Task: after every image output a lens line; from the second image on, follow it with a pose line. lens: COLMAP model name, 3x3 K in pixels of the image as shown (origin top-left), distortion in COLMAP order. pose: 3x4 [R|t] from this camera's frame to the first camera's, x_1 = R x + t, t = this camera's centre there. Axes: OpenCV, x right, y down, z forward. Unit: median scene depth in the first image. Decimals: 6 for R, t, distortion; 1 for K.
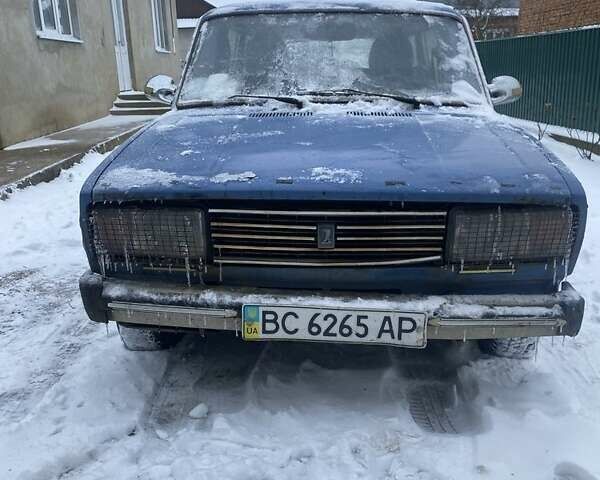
lens RADIAL K [[592.8, 0, 300.3], [0, 592.8, 279.1], [0, 0, 1]] dist [0.101375, -0.172130]
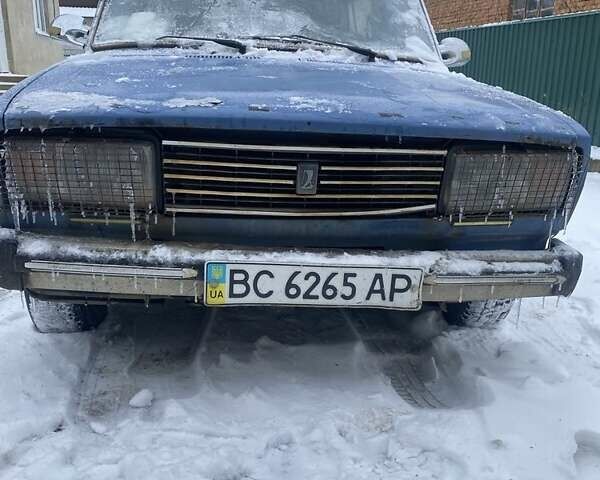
lens RADIAL K [[592.8, 0, 300.3], [0, 592.8, 279.1], [0, 0, 1]] dist [0.101375, -0.172130]
pose [[0.983613, -0.008536, 0.180090, -0.113704], [0.008984, 0.999958, -0.001668, 0.067773], [-0.180068, 0.003259, 0.983649, 0.172552]]
